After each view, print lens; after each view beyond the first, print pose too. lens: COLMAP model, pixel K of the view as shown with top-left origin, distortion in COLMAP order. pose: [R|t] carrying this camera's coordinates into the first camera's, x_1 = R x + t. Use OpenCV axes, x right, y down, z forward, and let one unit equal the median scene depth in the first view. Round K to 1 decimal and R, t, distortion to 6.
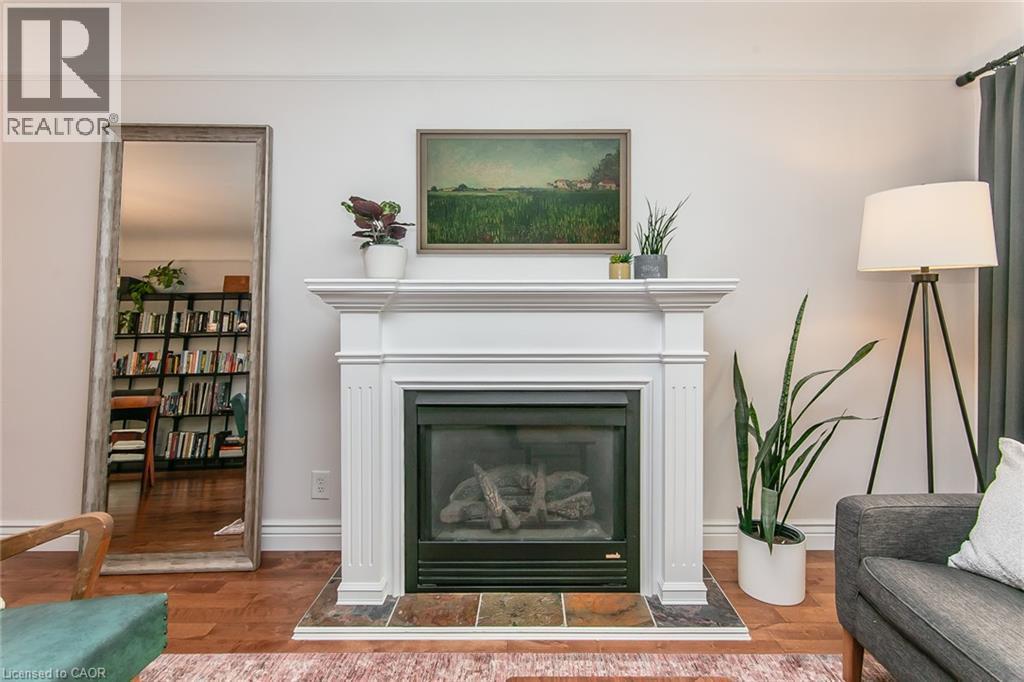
lens RADIAL K [[513.6, 0, 534.3], [0, 513.6, 326.7], [0, 0, 1]] dist [-0.018137, 0.000244]
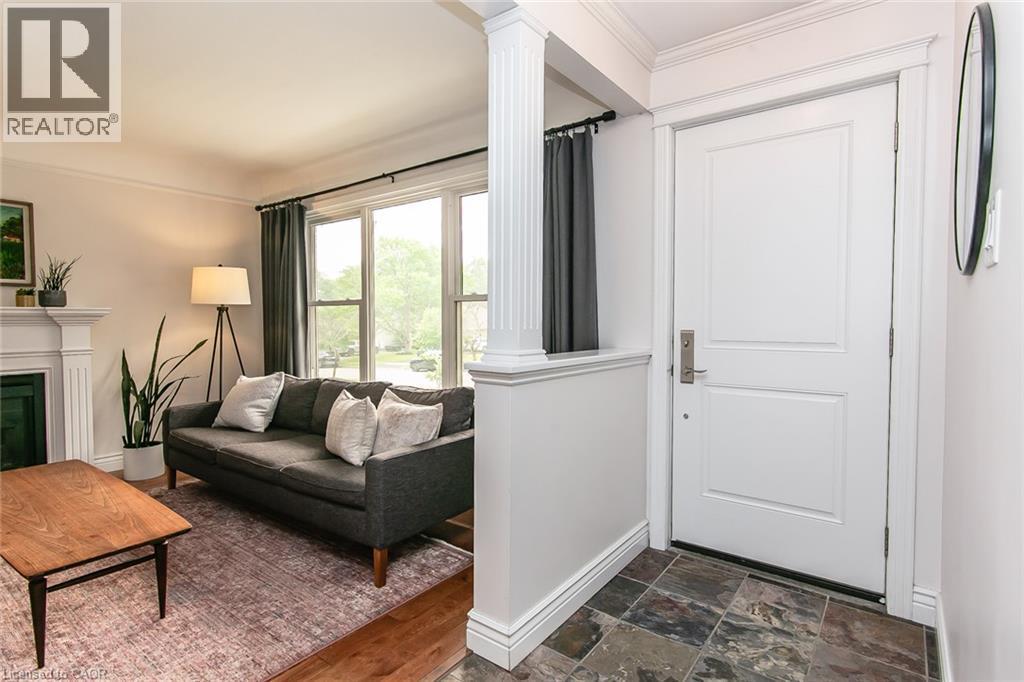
lens RADIAL K [[519.6, 0, 523.0], [0, 519.6, 331.9], [0, 0, 1]] dist [0.001207, 0.001710]
pose [[0.601016, -0.021007, 0.798961, -0.187207], [0.023203, 0.999692, 0.008830, 0.010025], [-0.798900, 0.013231, 0.601318, -1.128366]]
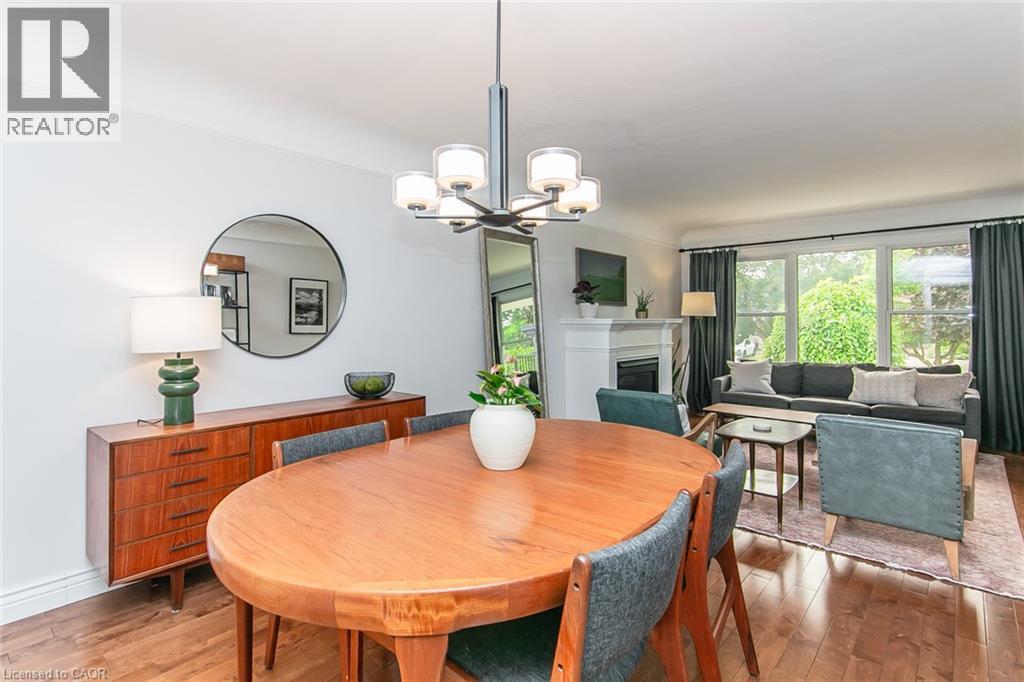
lens RADIAL K [[532.2, 0, 508.8], [0, 532.2, 340.0], [0, 0, 1]] dist [-0.002688, 0.000133]
pose [[0.647836, -0.030099, 0.761185, -2.344473], [0.019413, 0.999547, 0.023002, -0.049646], [-0.761532, -0.000125, 0.648127, -0.279975]]
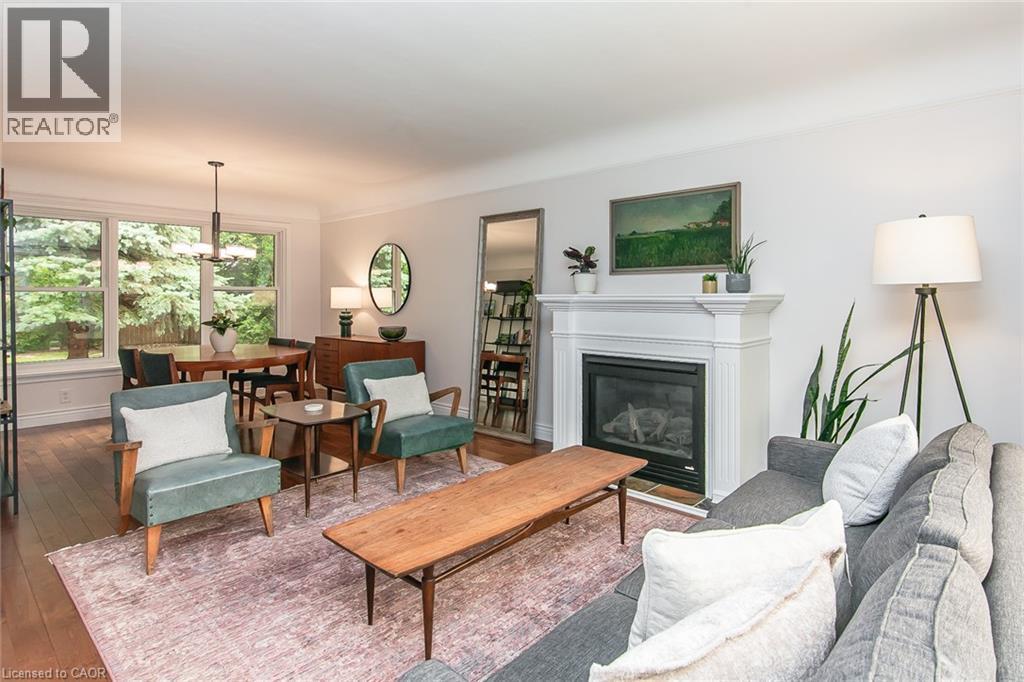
lens RADIAL K [[532.2, 0, 508.8], [0, 532.2, 340.0], [0, 0, 1]] dist [-0.002688, 0.000133]
pose [[0.720698, 0.055858, -0.690995, 0.803896], [-0.021600, 0.998074, 0.058153, -0.027709], [0.692913, -0.026985, 0.720516, -0.517283]]
